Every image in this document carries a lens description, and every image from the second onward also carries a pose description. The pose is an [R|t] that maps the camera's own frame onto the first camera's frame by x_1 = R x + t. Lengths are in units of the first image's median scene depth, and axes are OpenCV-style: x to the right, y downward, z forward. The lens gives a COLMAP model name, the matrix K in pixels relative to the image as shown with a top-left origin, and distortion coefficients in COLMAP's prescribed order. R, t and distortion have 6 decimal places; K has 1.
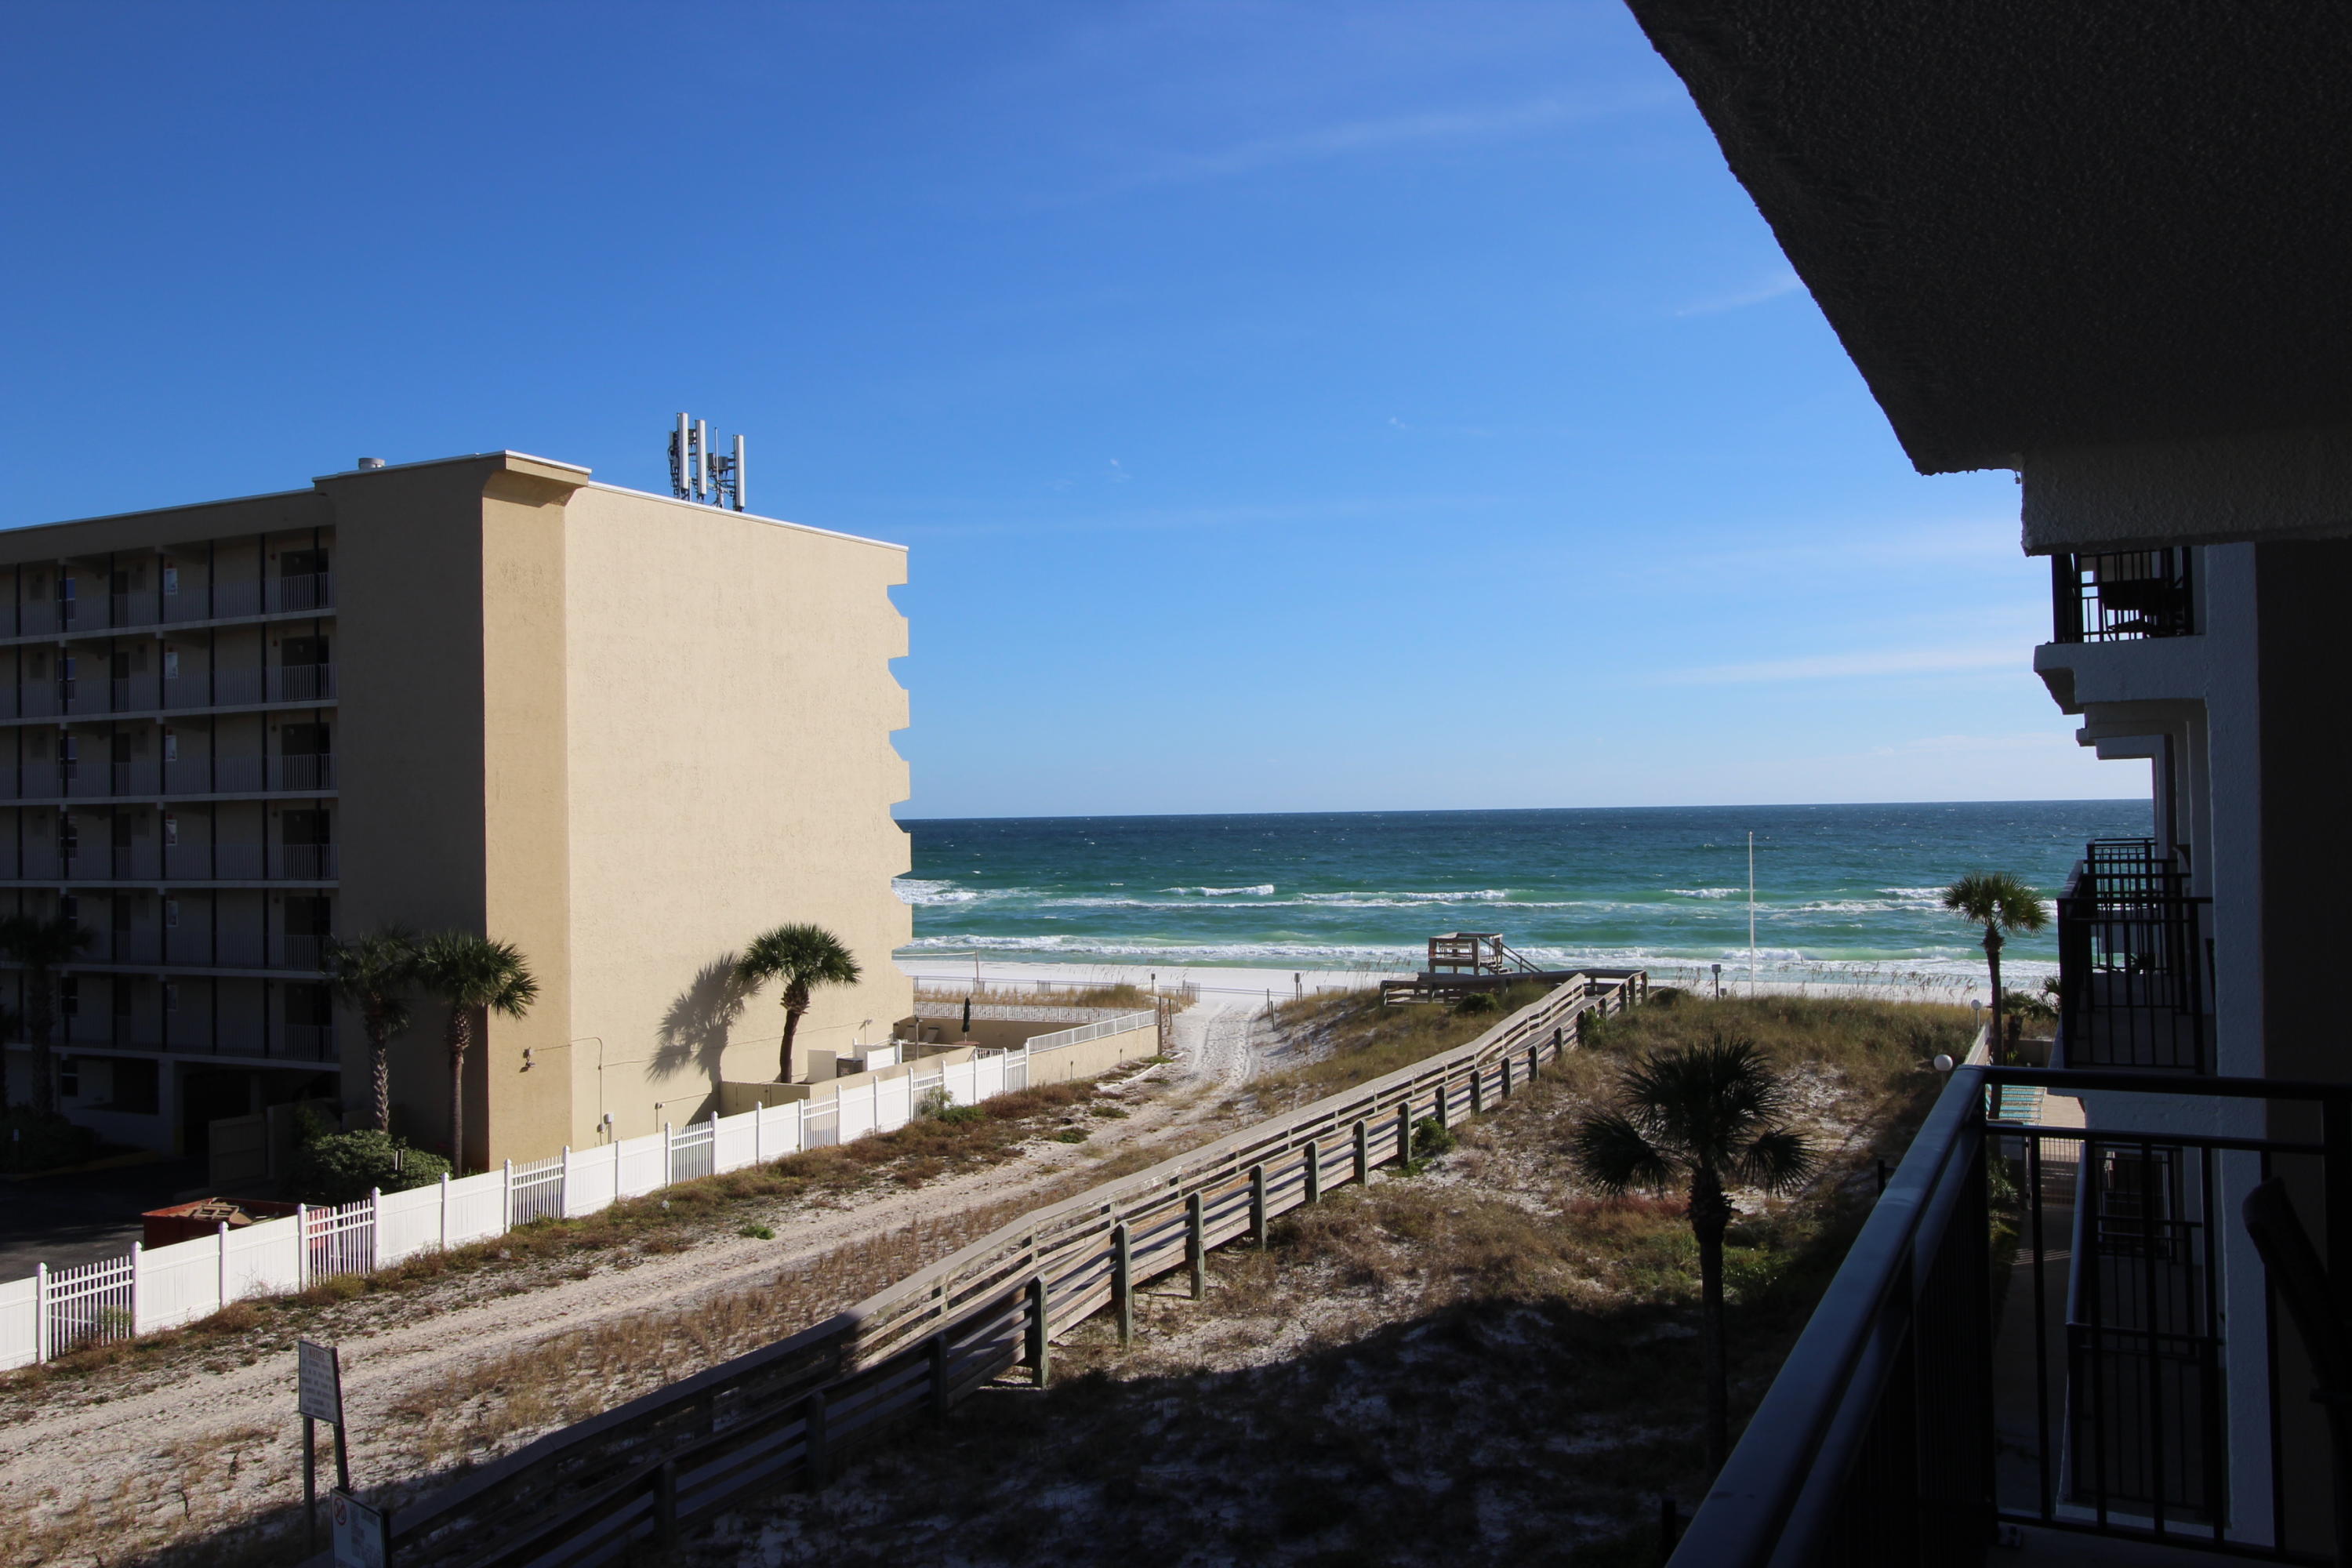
lens RADIAL K [[1855.3, 0, 1180.3], [0, 1855.3, 776.2], [0, 0, 1]] dist [0.010122, 0.011955]
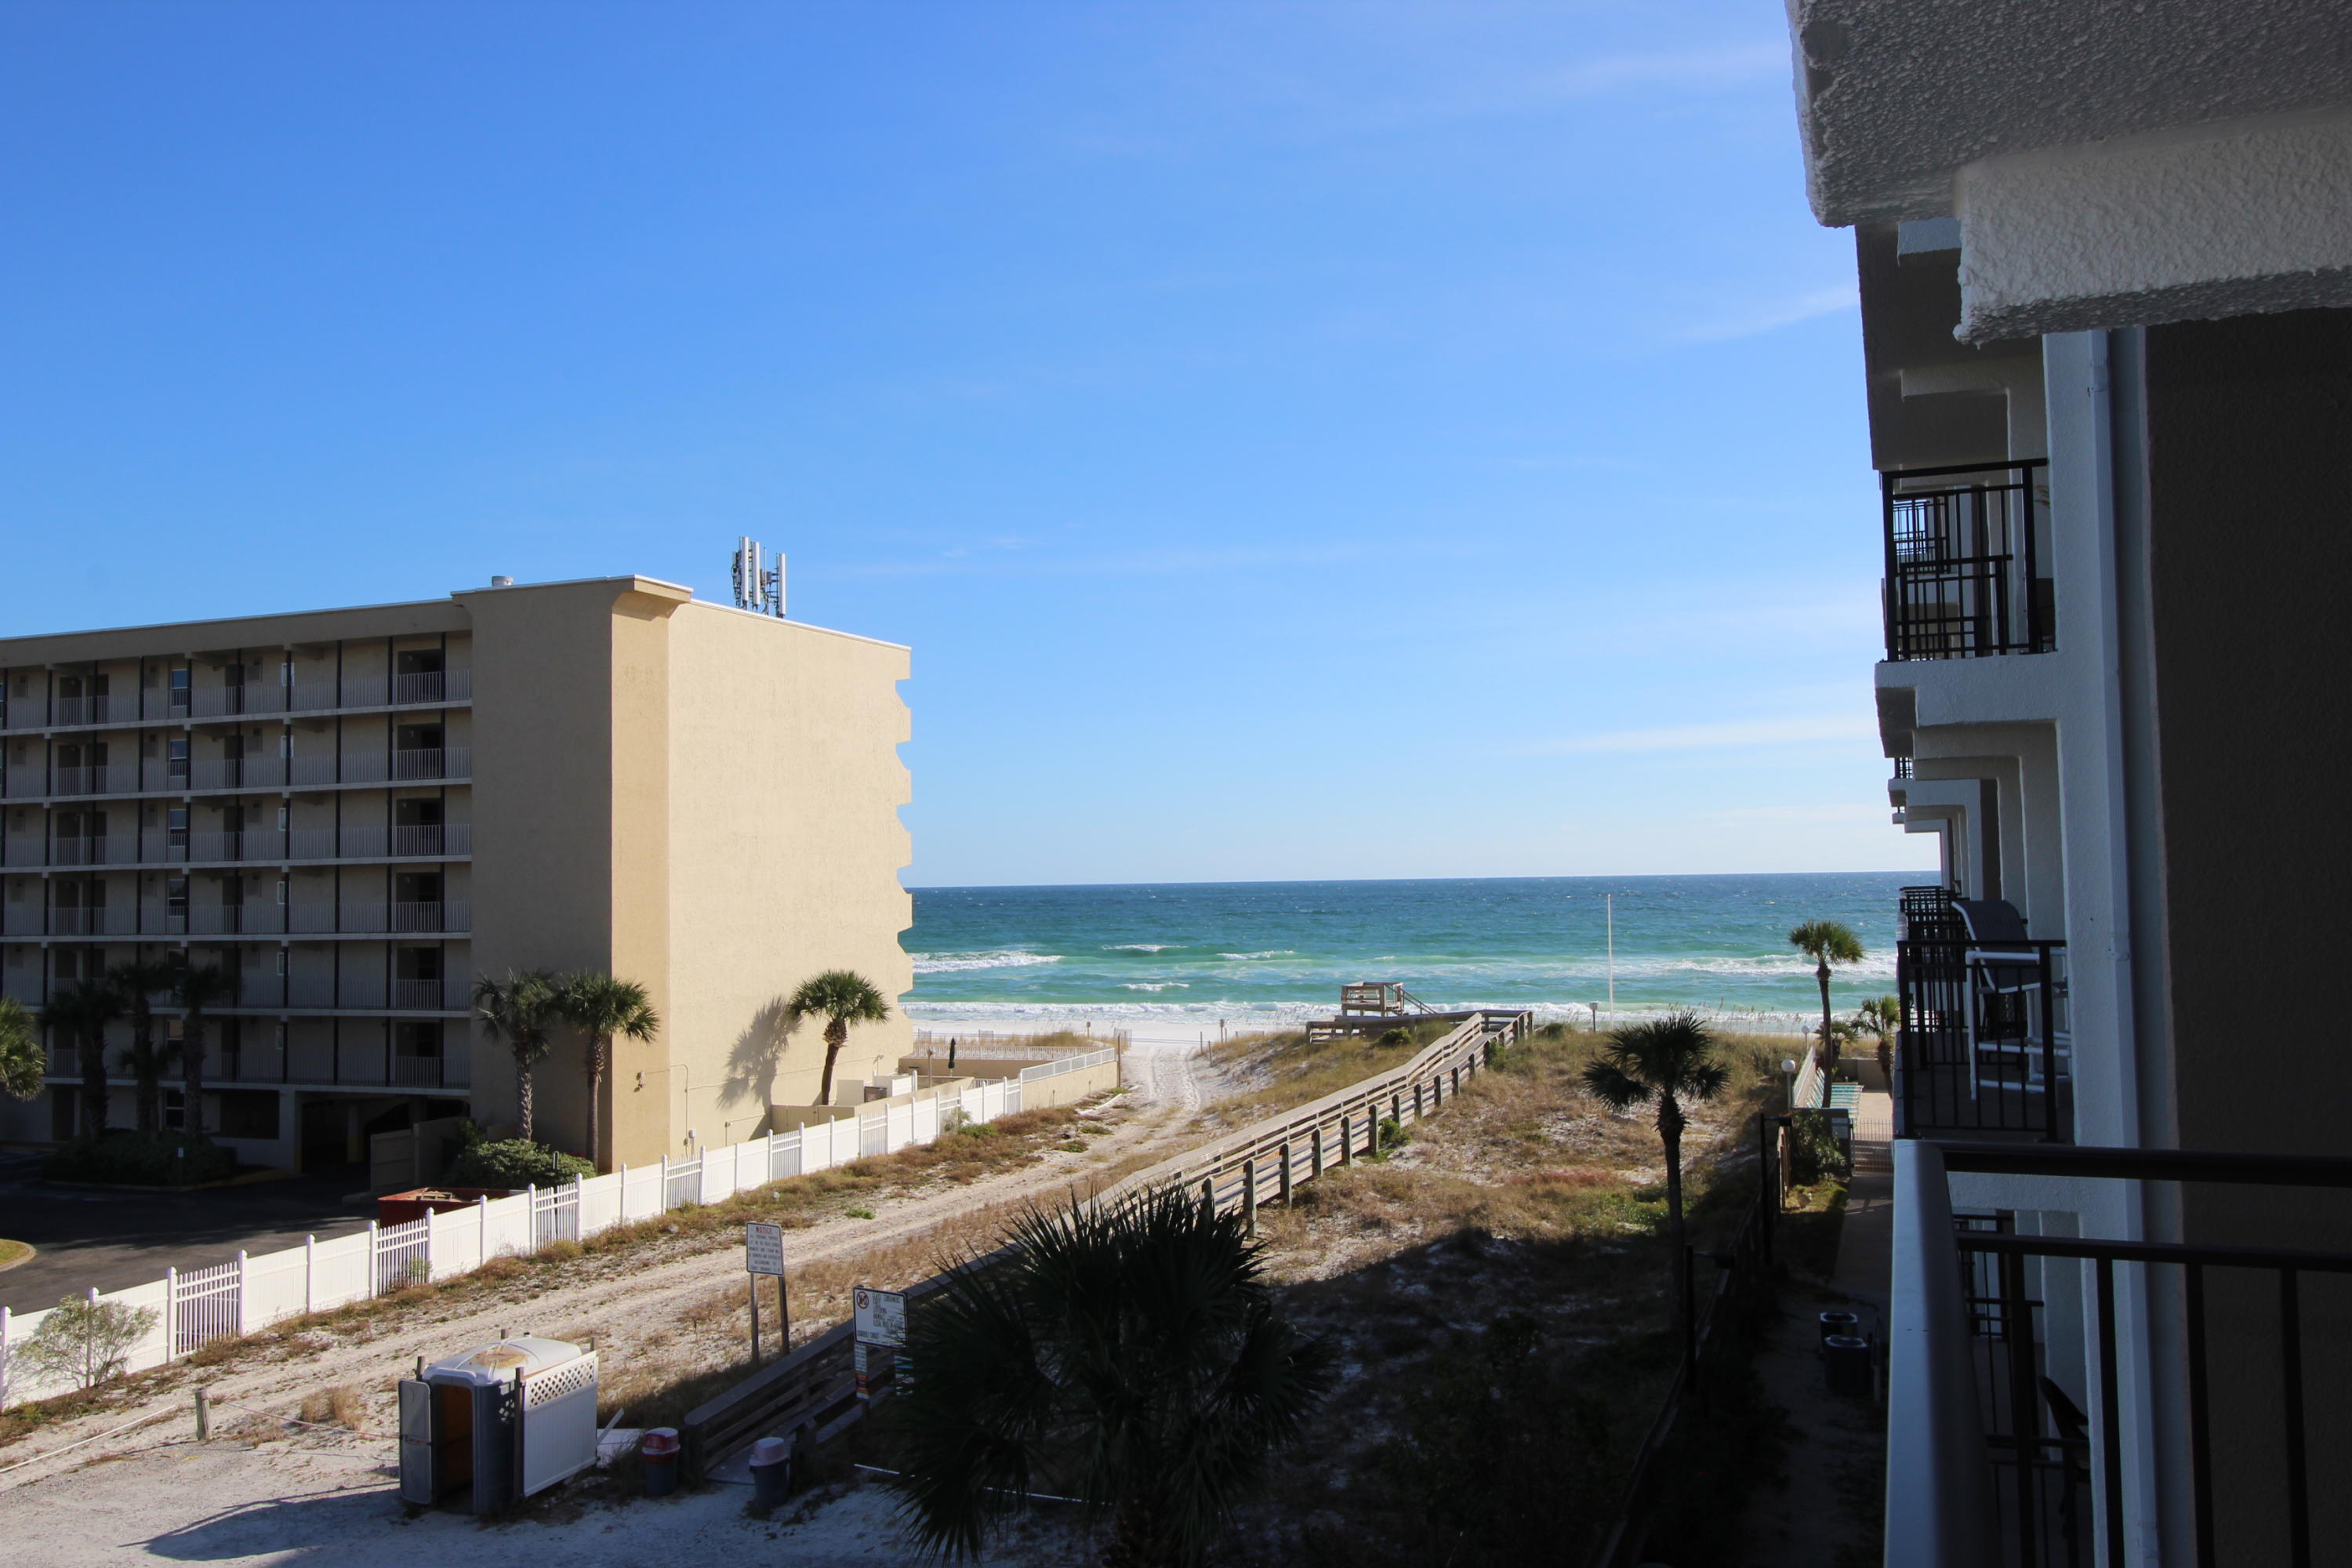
lens RADIAL K [[1855.3, 0, 1173.9], [0, 1855.3, 785.9], [0, 0, 1]] dist [0.010122, 0.011955]
pose [[0.995830, 0.004570, 0.091109, -0.106482], [-0.001578, 0.999458, -0.032893, 0.001361], [-0.091210, 0.032612, 0.995298, -0.201973]]
